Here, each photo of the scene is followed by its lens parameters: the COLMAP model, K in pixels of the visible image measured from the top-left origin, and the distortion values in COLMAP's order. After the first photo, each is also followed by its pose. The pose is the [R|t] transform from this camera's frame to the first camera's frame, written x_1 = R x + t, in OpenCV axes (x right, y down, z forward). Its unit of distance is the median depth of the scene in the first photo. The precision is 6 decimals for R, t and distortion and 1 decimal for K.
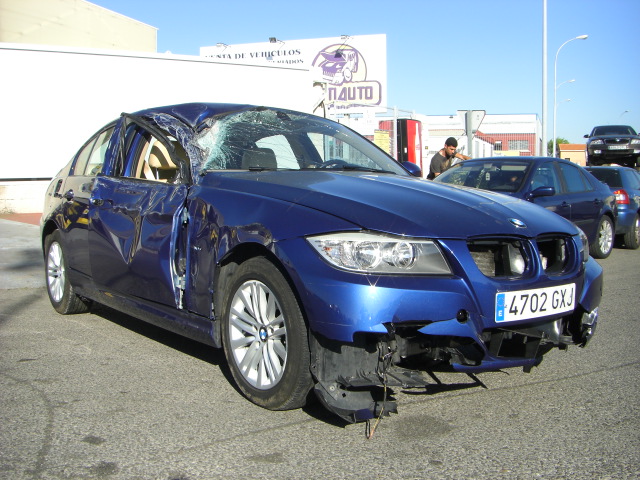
lens RADIAL K [[718.8, 0, 320.0], [0, 718.8, 240.0], [0, 0, 1]] dist [-0.163309, 0.035794]
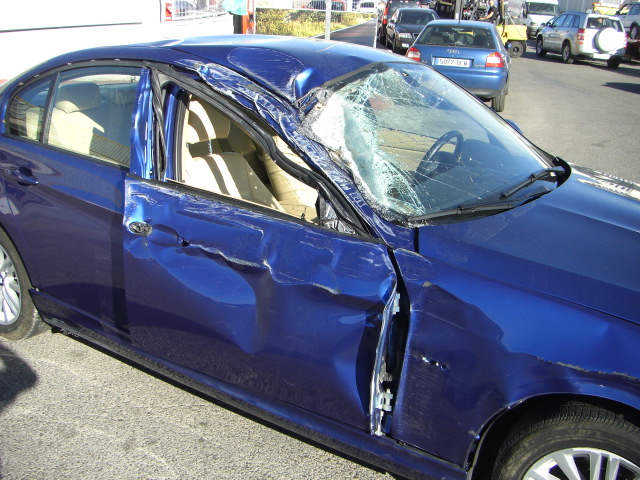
lens RADIAL K [[718.8, 0, 320.0], [0, 718.8, 240.0], [0, 0, 1]] dist [-0.163309, 0.035794]
pose [[0.944310, -0.079034, 0.319424, -0.426895], [-0.005945, 0.966471, 0.256705, -0.235349], [-0.329003, -0.244308, 0.912179, 0.458204]]
